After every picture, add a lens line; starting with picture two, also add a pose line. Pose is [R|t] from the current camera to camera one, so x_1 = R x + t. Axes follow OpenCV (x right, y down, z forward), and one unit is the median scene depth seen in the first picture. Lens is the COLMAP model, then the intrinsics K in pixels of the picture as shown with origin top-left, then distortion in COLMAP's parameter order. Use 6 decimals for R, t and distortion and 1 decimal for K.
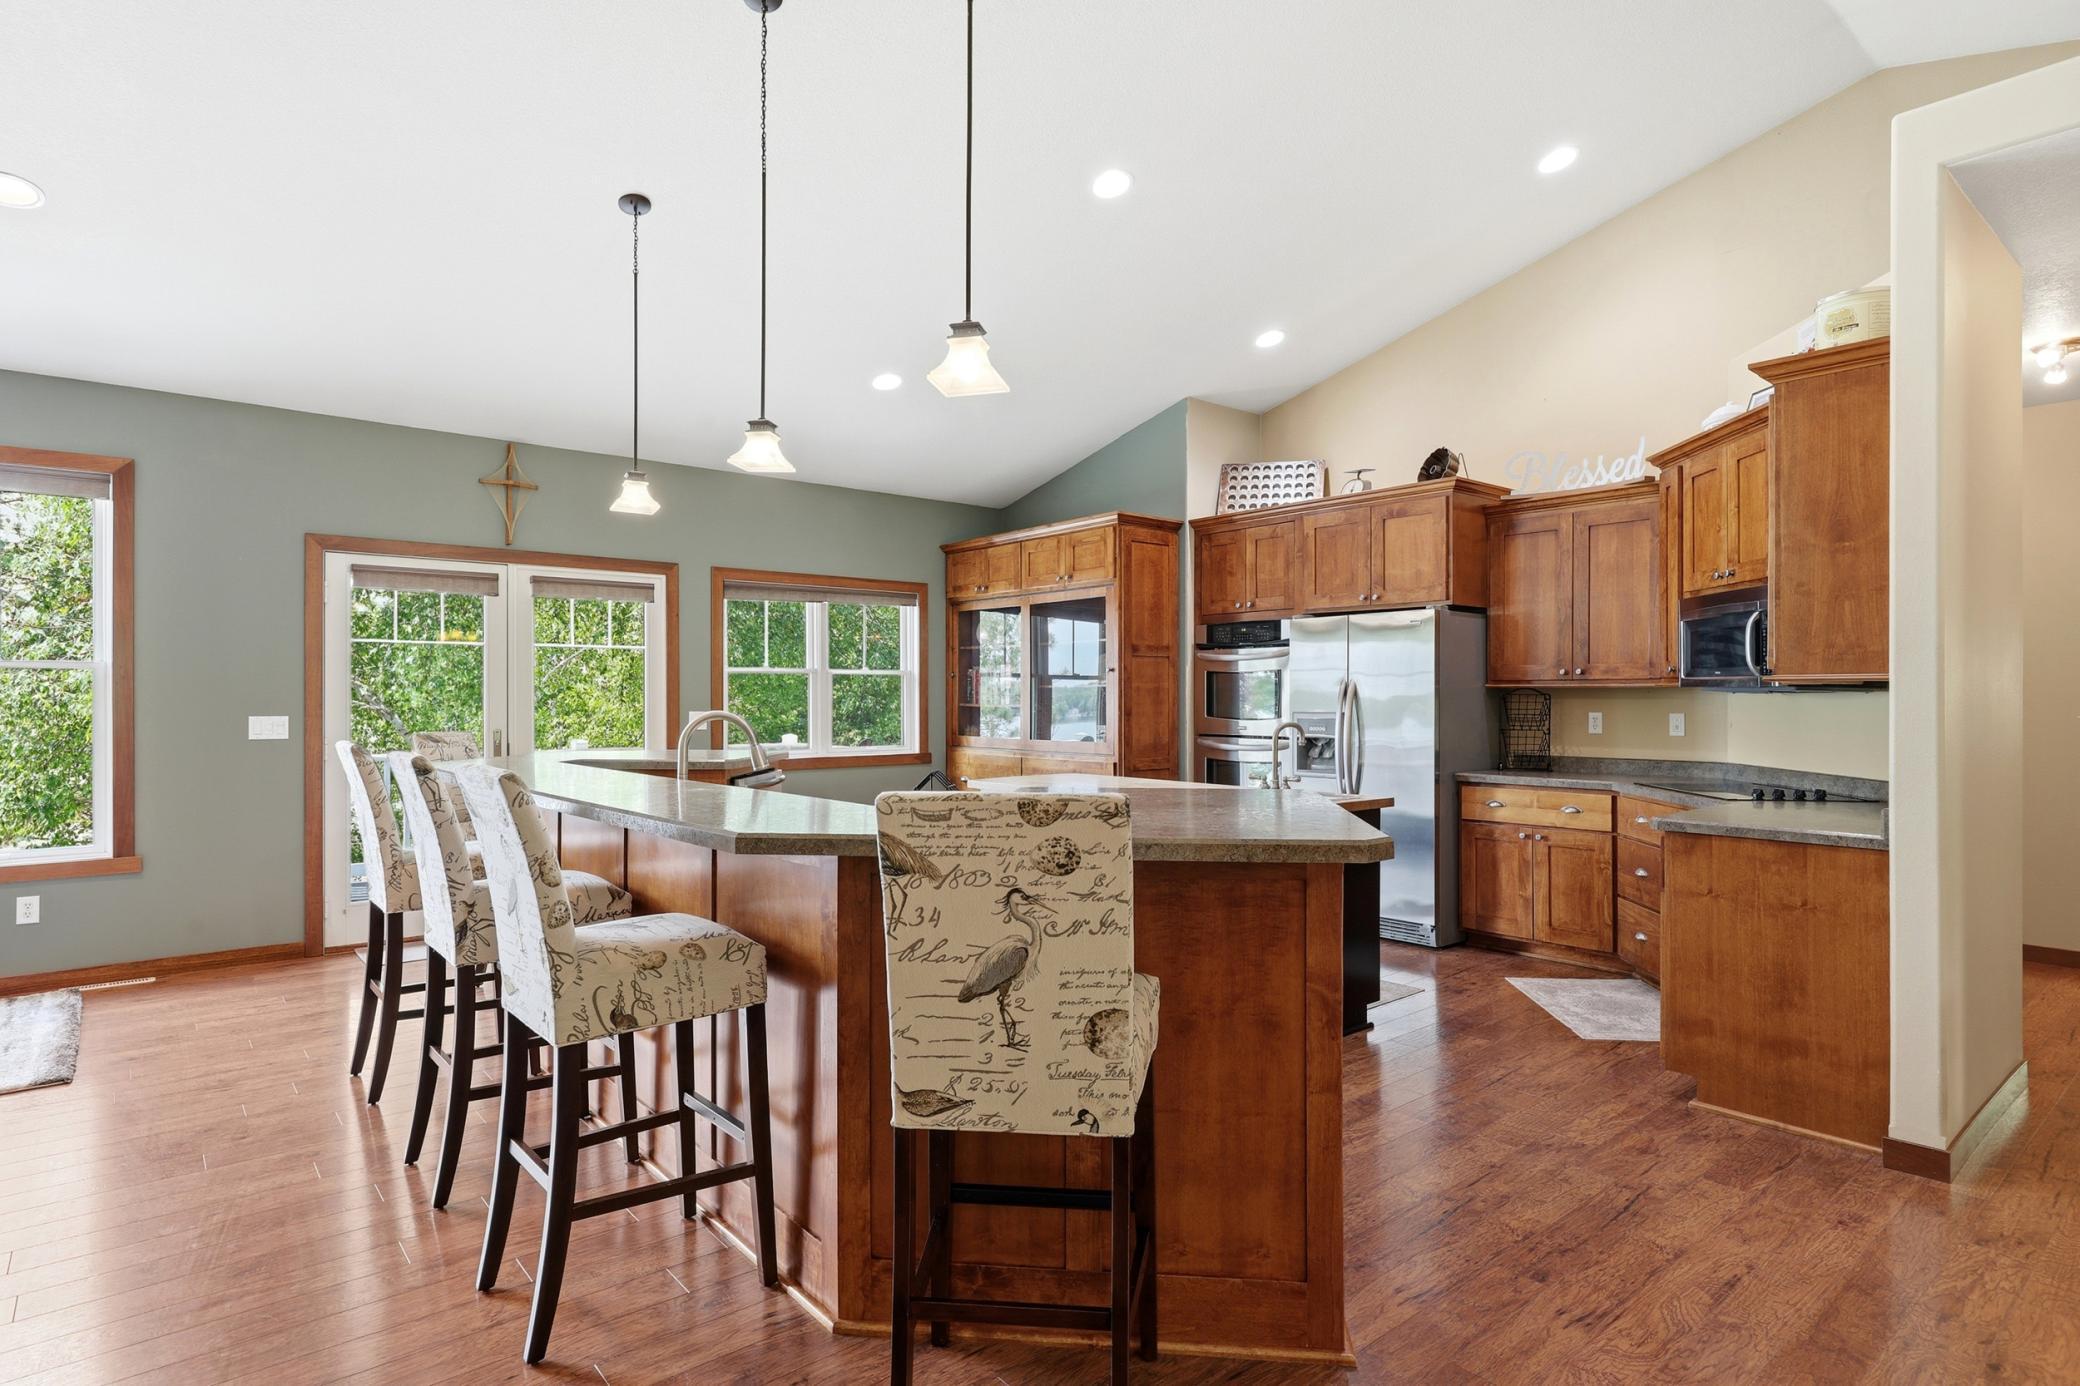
lens RADIAL K [[1097.2, 0, 1034.5], [0, 1097.2, 693.1], [0, 0, 1]] dist [-0.003126, 0.000958]
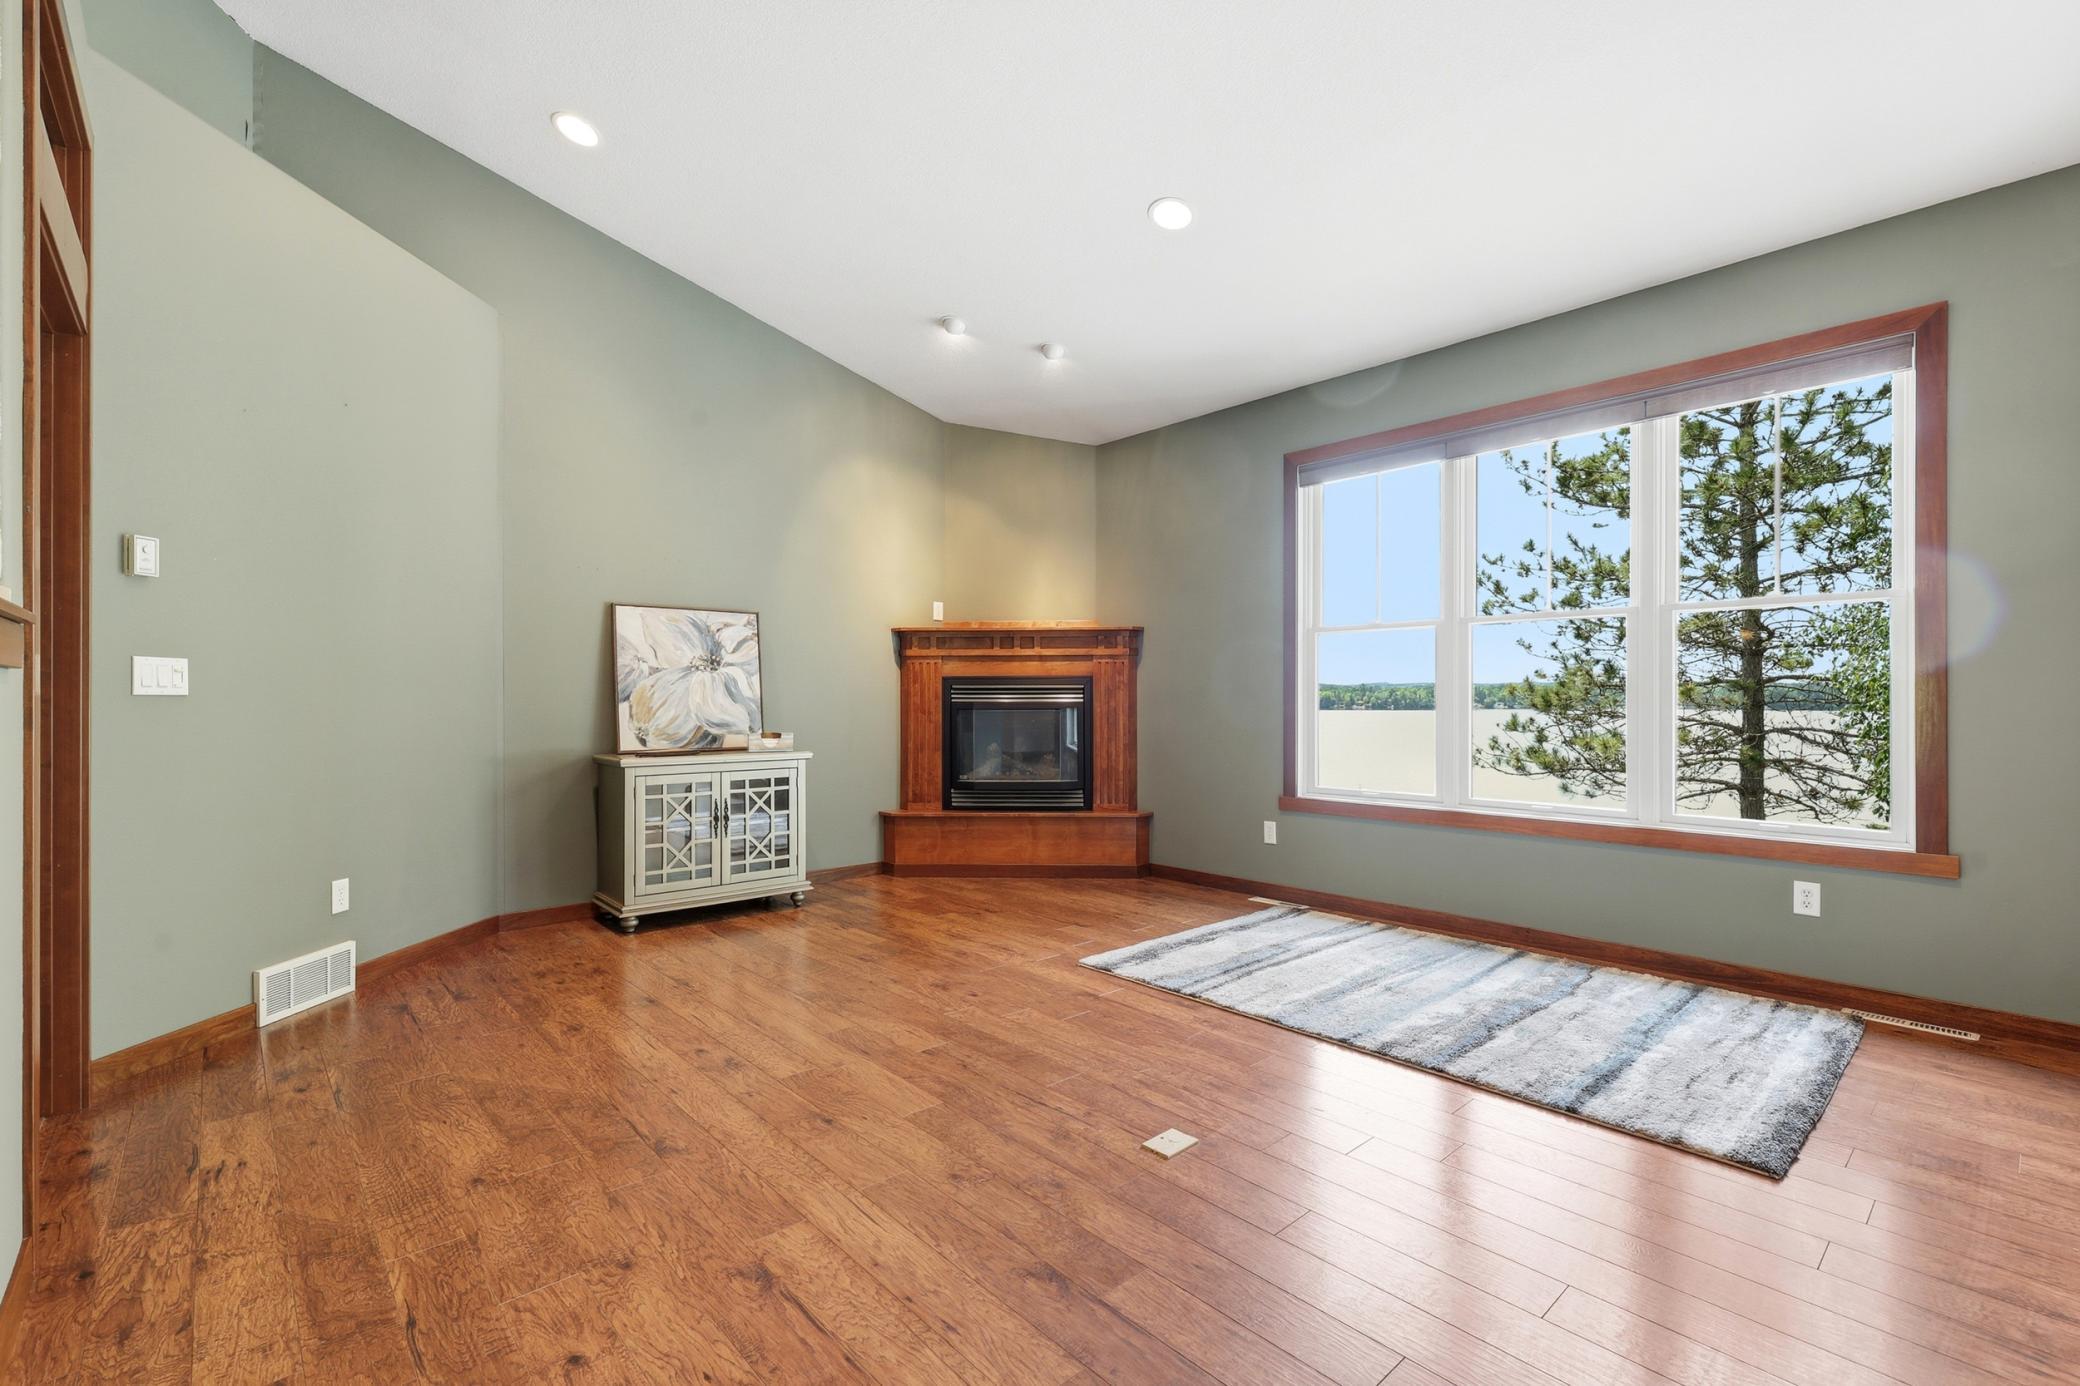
lens RADIAL K [[907.9, 0, 1042.4], [0, 907.9, 696.6], [0, 0, 1]] dist [-0.005097, 0.001409]
pose [[0.032273, -0.001693, -0.999478, -0.222237], [0.004568, 0.999988, -0.001546, 0.038760], [0.999469, -0.004516, 0.032280, 0.346335]]
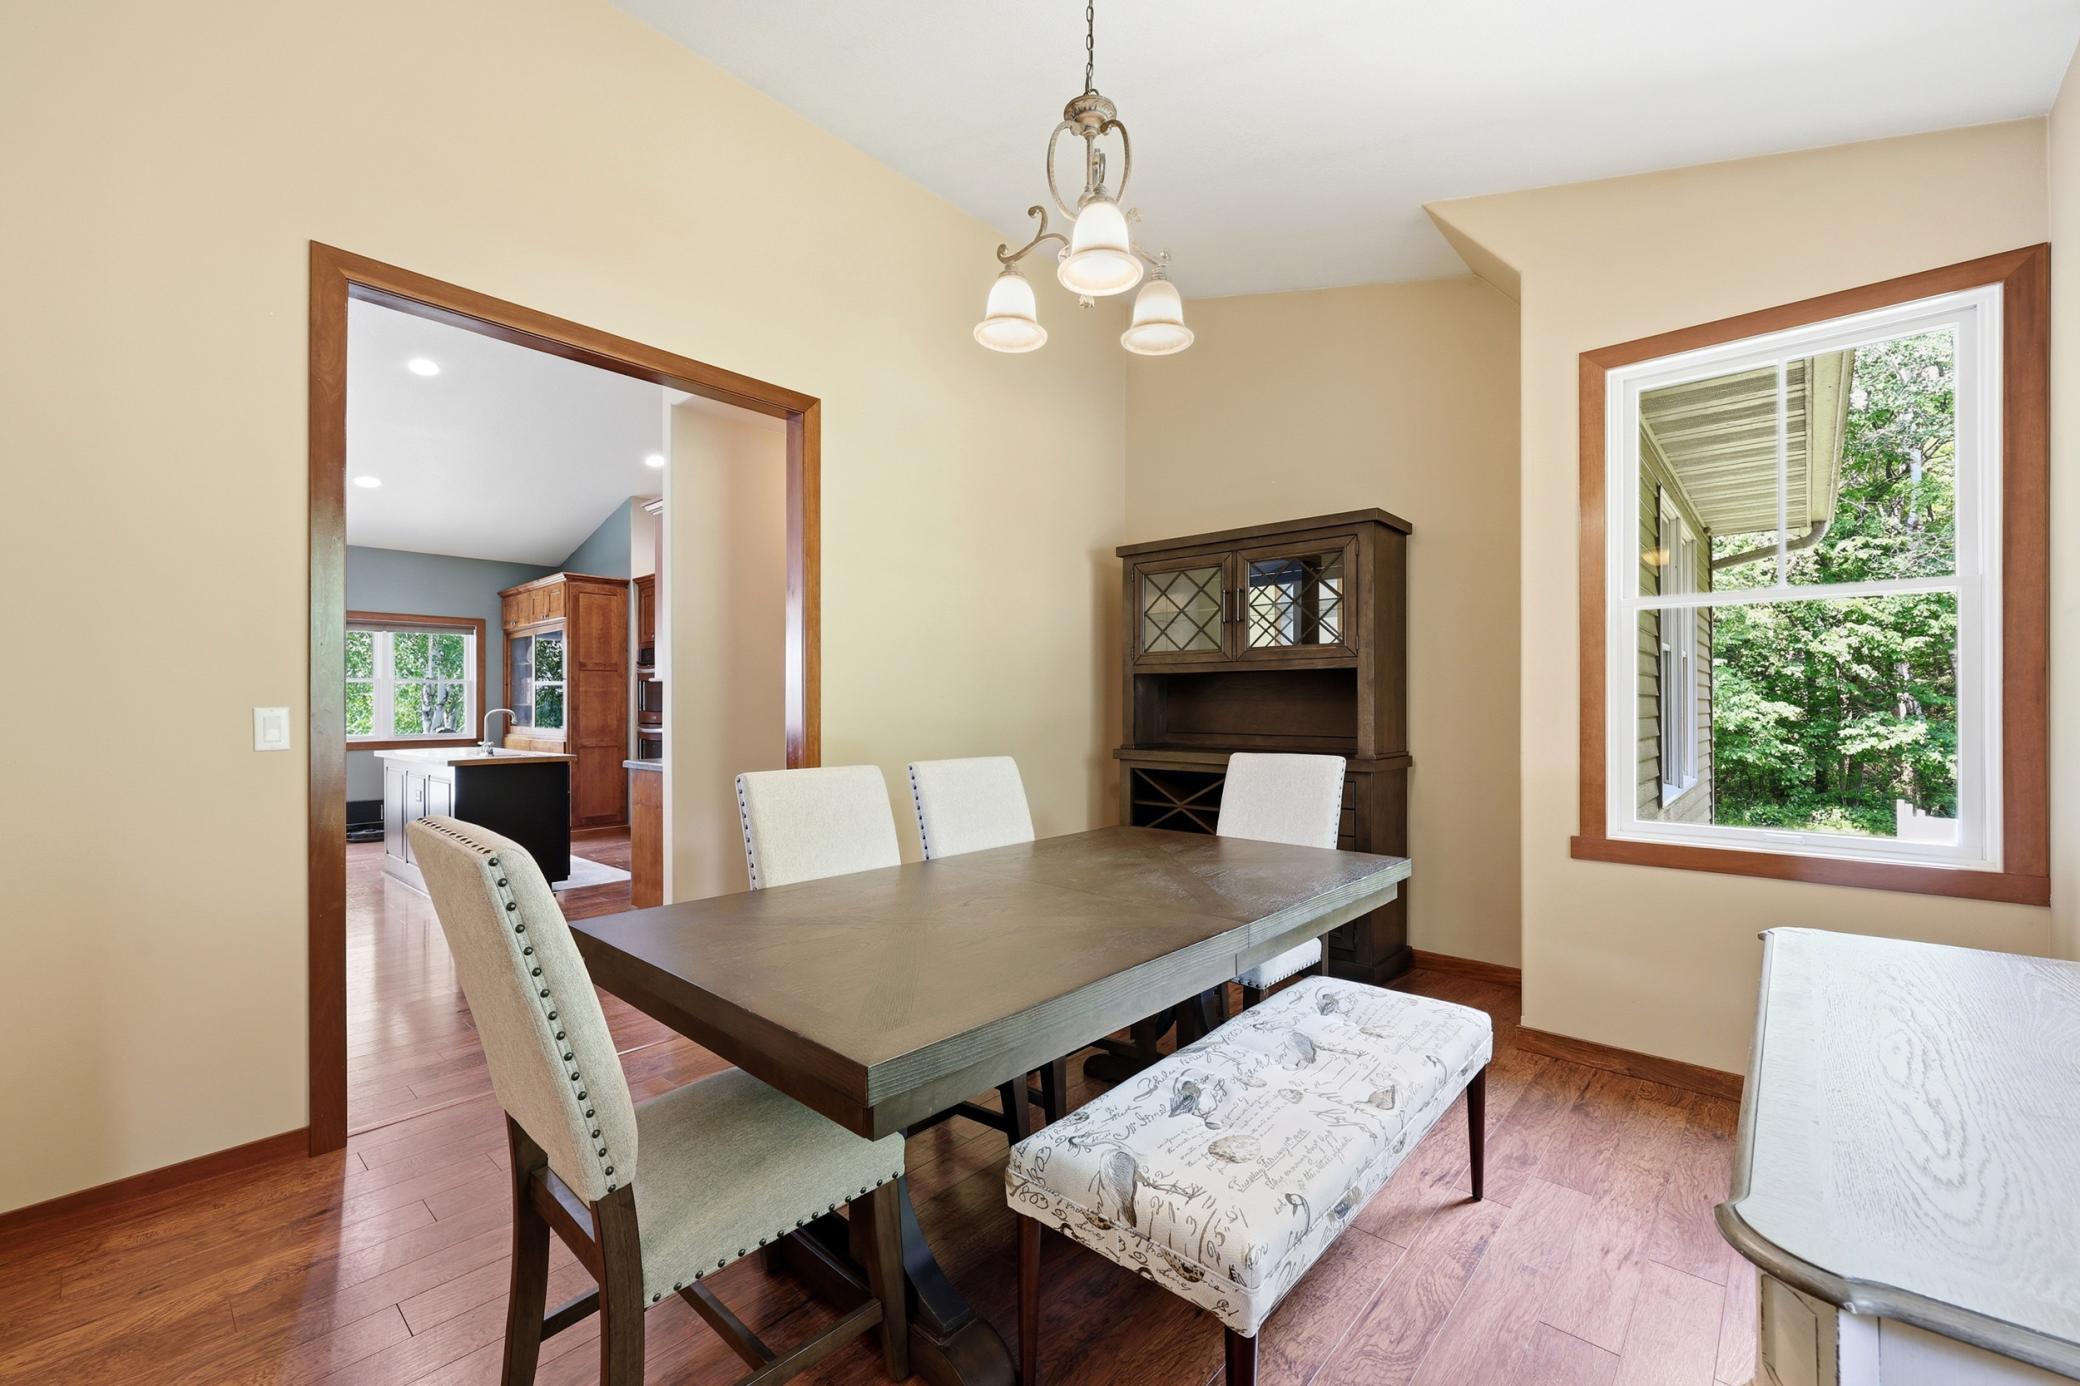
lens RADIAL K [[853.4, 0, 1041.6], [0, 853.4, 691.1], [0, 0, 1]] dist [0.000067, 0.000308]
pose [[0.989859, -0.002475, 0.142035, 0.640203], [0.003995, 0.999938, -0.010419, 0.010736], [-0.142000, 0.010881, 0.989807, -0.271231]]
